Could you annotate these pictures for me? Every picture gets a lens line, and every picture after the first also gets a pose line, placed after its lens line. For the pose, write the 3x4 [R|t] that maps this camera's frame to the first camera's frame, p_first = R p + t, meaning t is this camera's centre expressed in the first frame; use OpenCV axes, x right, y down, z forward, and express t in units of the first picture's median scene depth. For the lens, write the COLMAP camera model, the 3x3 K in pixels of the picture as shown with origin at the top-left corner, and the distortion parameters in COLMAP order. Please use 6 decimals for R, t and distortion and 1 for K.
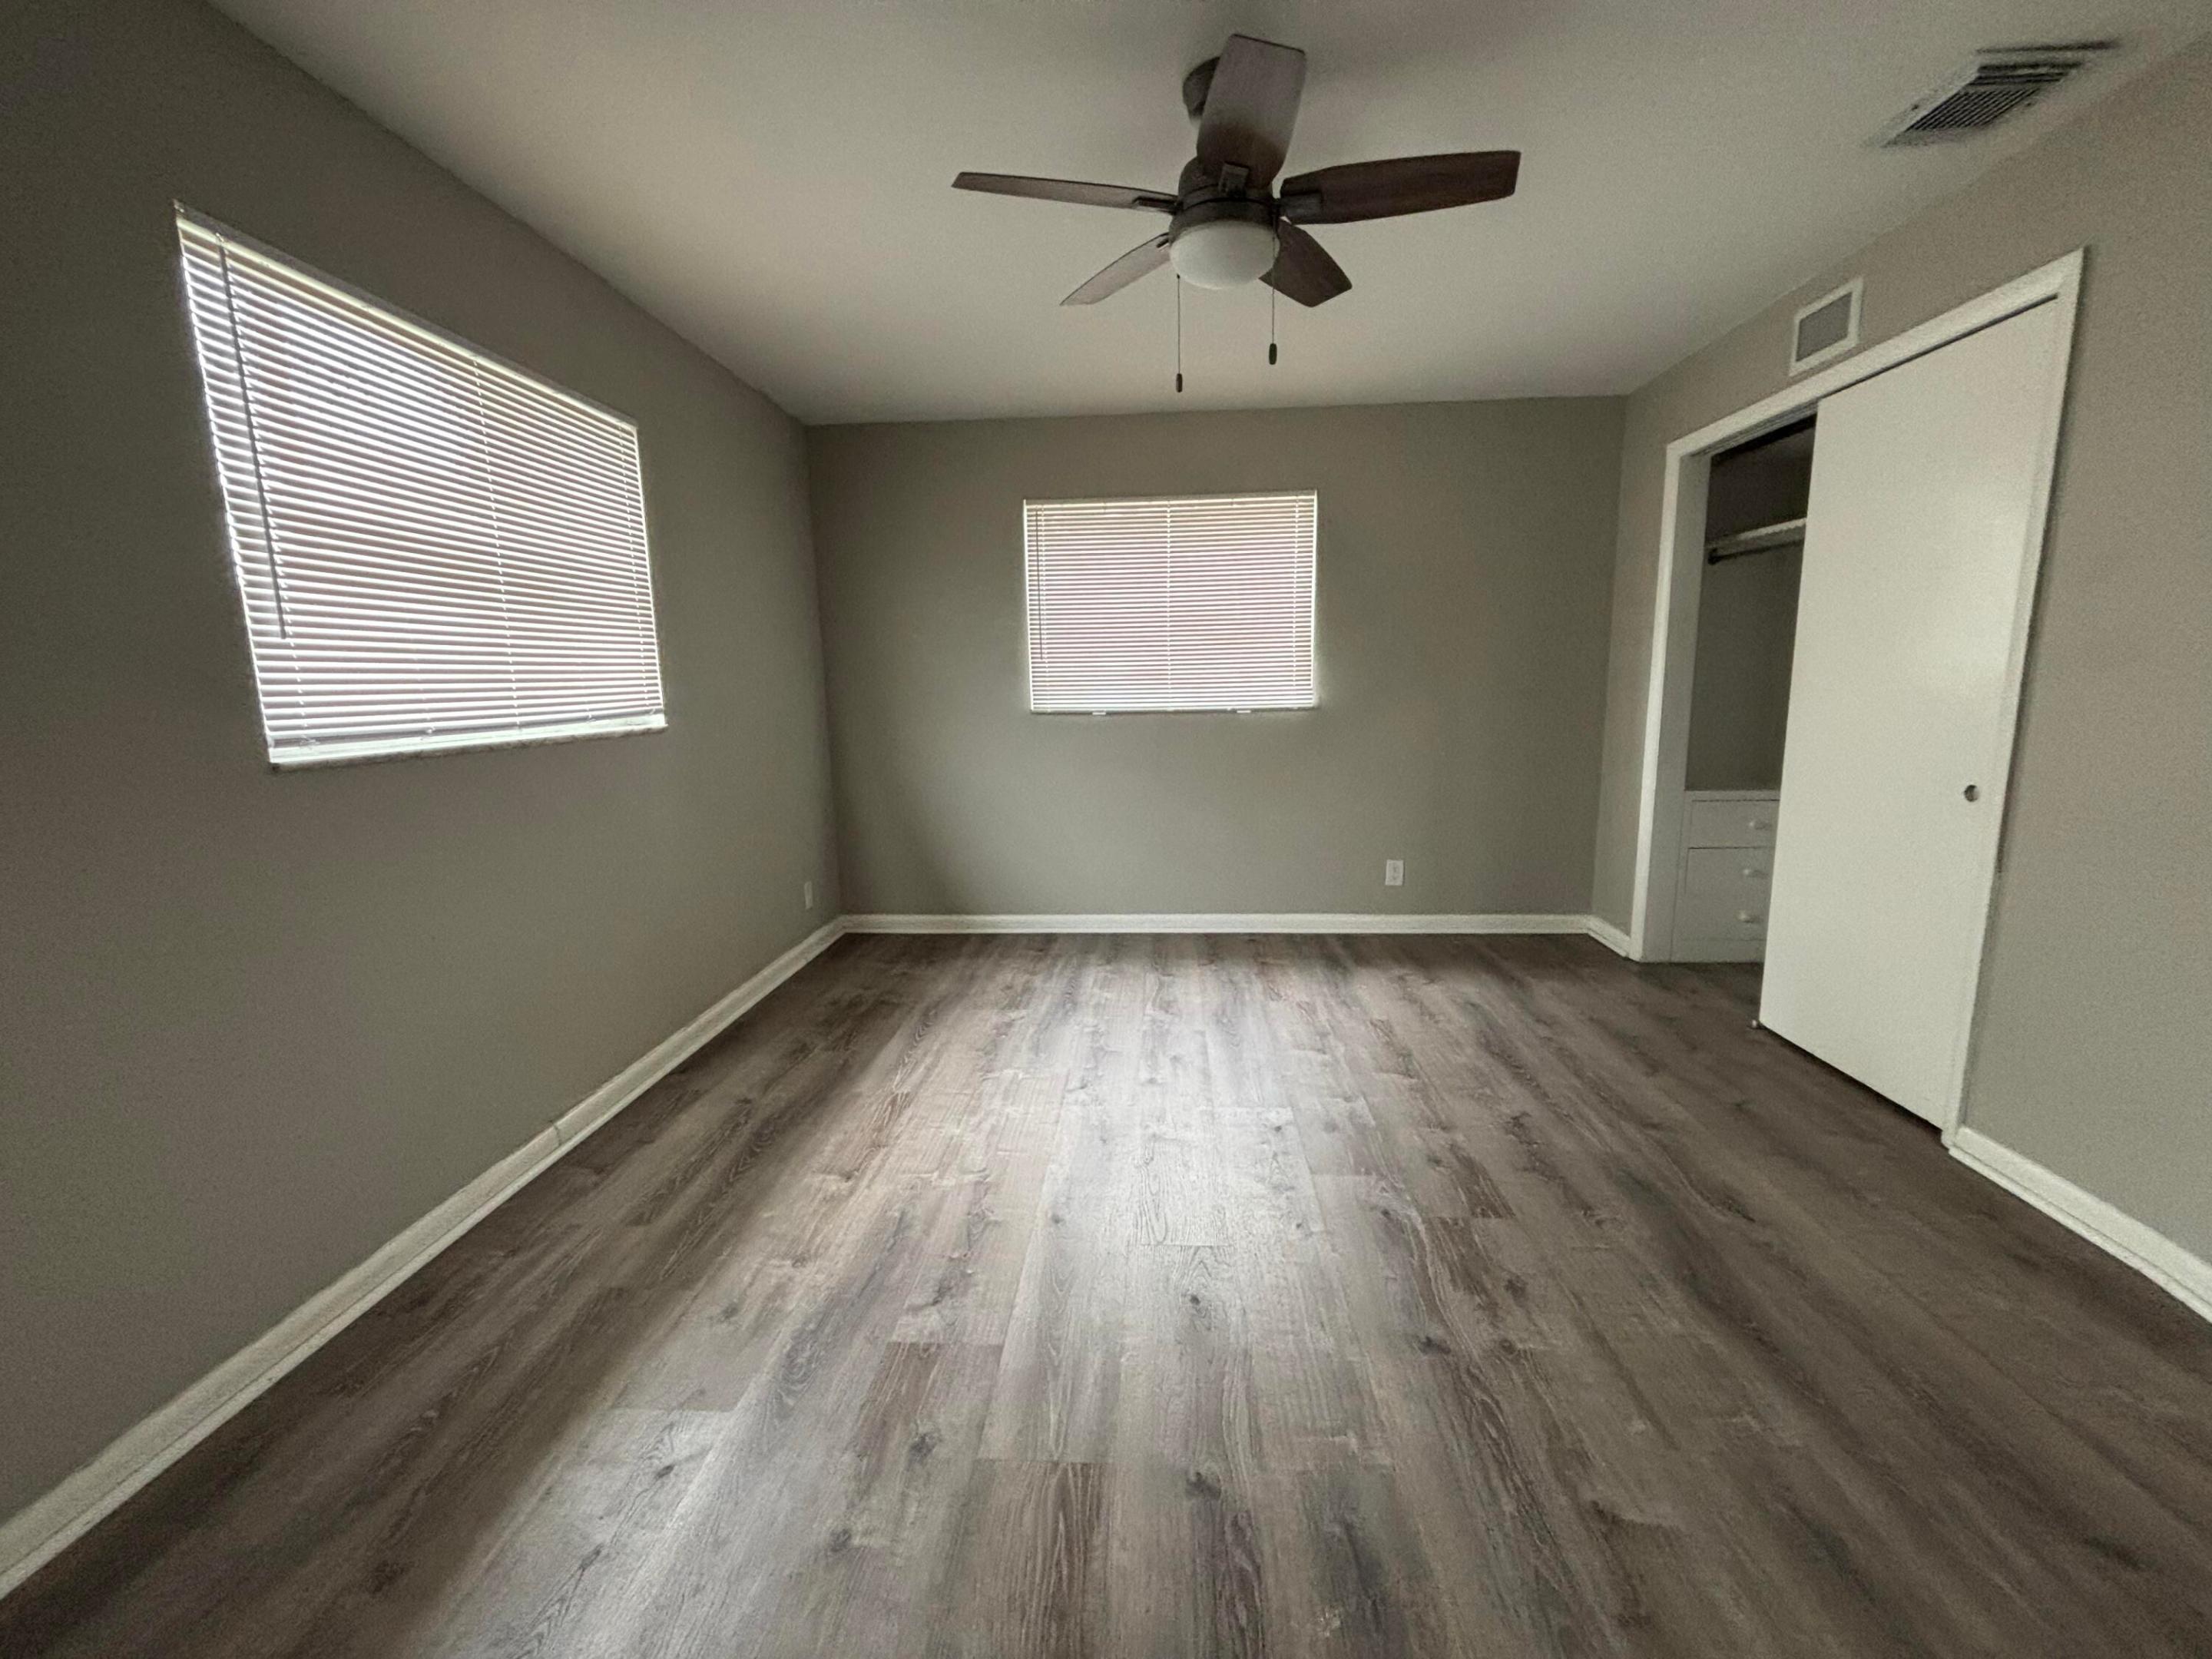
lens RADIAL K [[895.7, 0, 1104.5], [0, 895.7, 824.4], [0, 0, 1]] dist [0.000549, -0.000385]
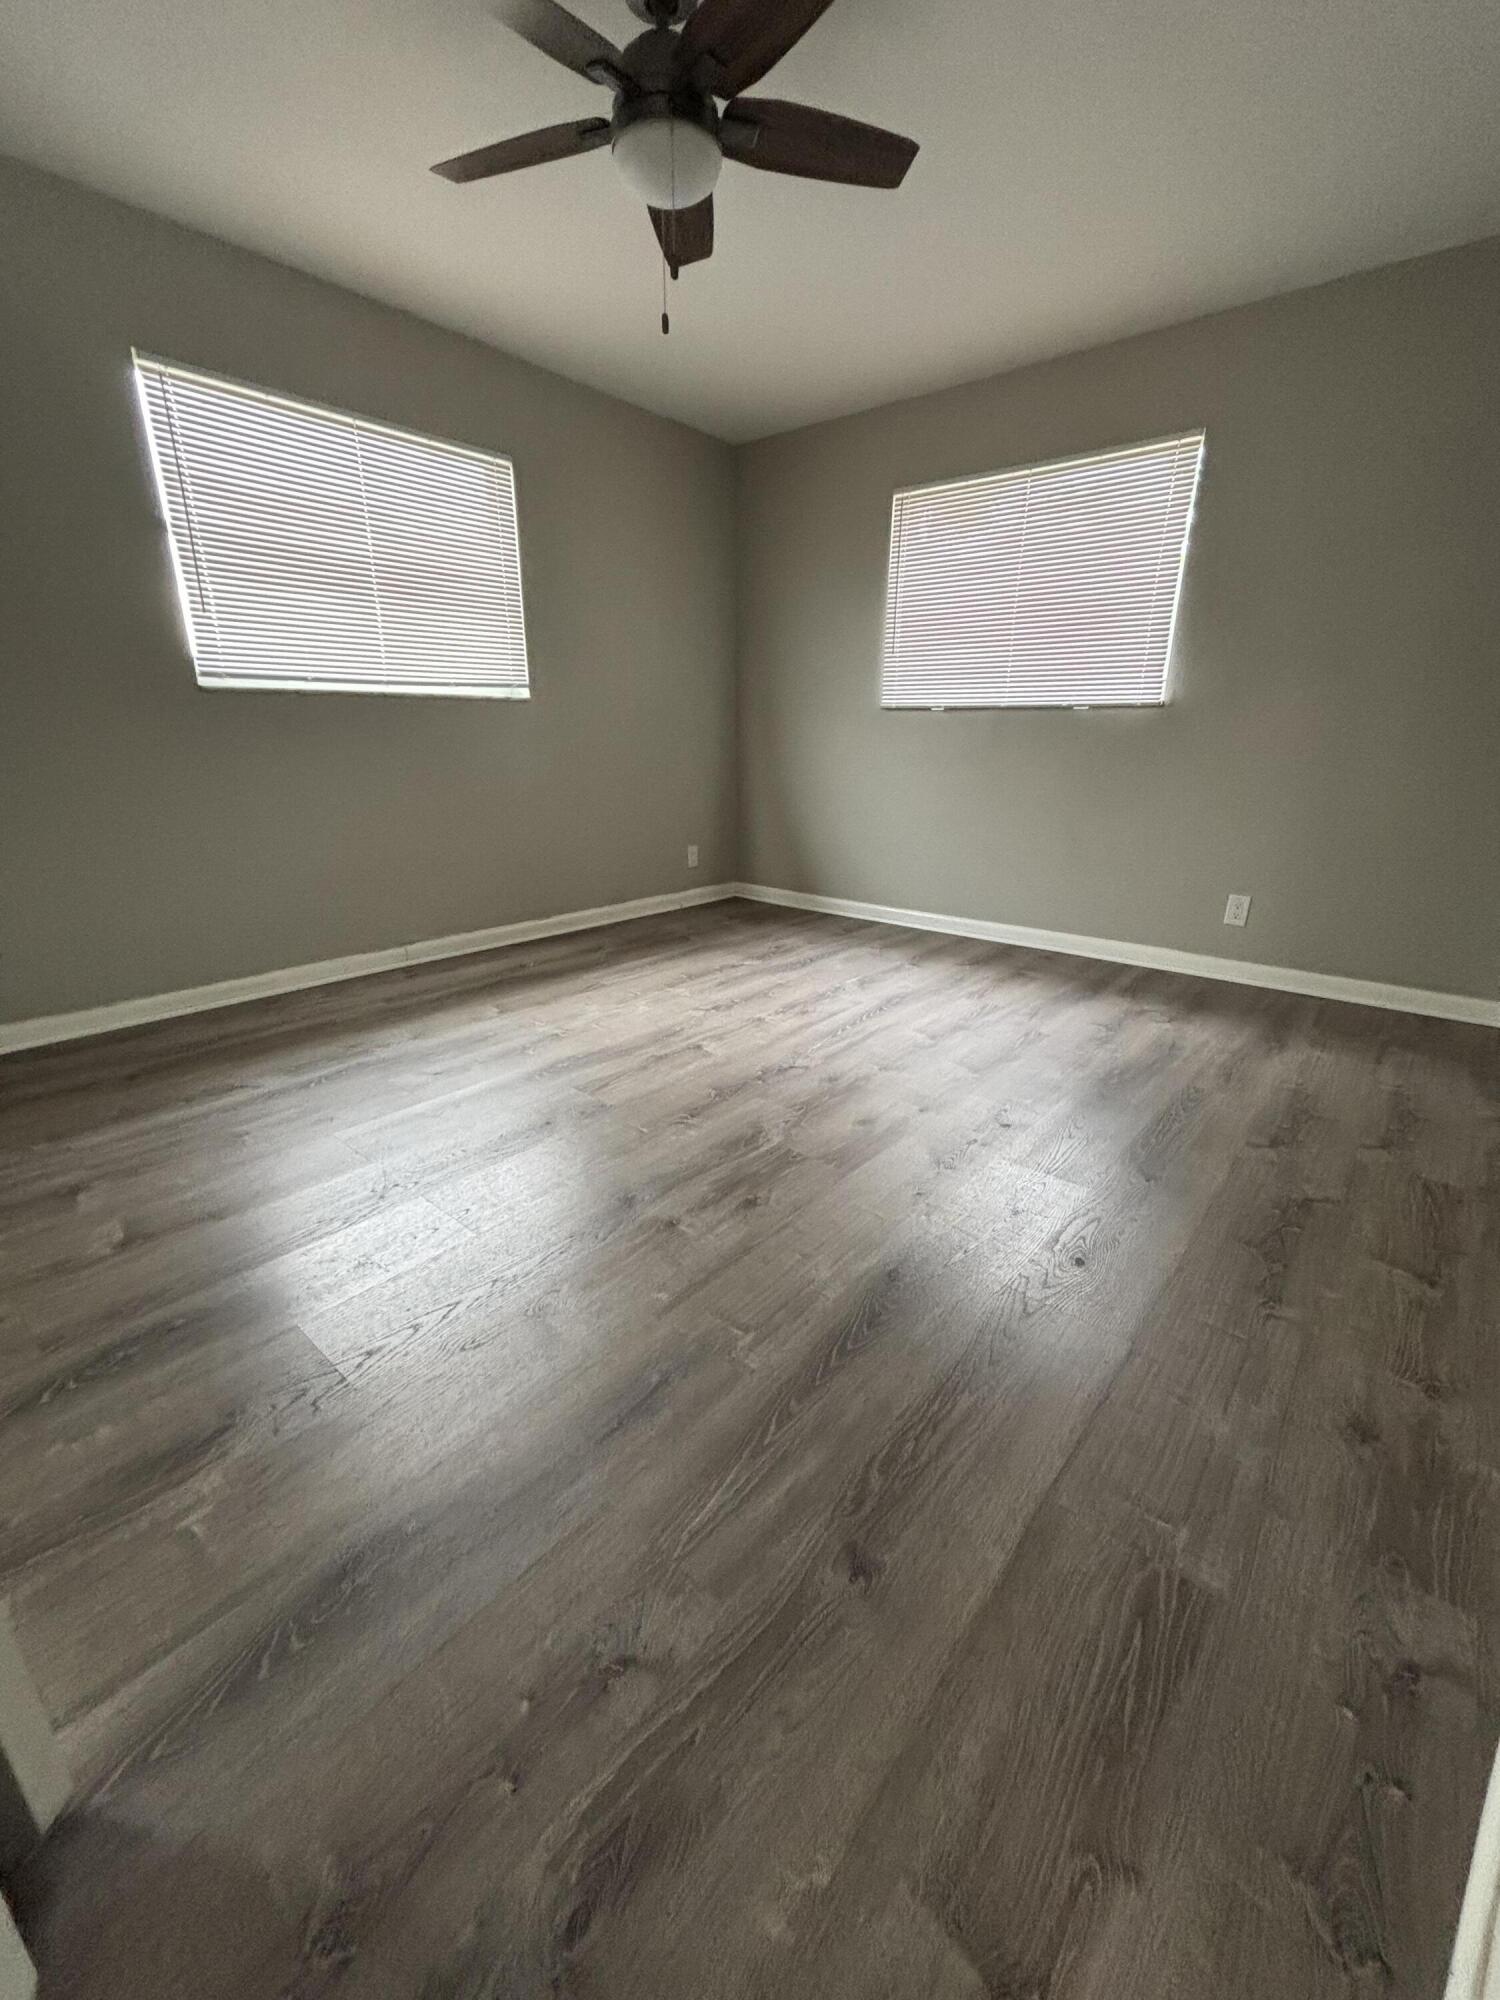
lens RADIAL K [[809.9, 0, 758.4], [0, 809.9, 1007.9], [0, 0, 1]] dist [0.000549, -0.000385]
pose [[0.801199, 0.211889, -0.559628, 0.521967], [-0.115847, 0.972440, 0.202335, 0.052581], [0.587077, -0.097279, 0.803665, 0.137496]]
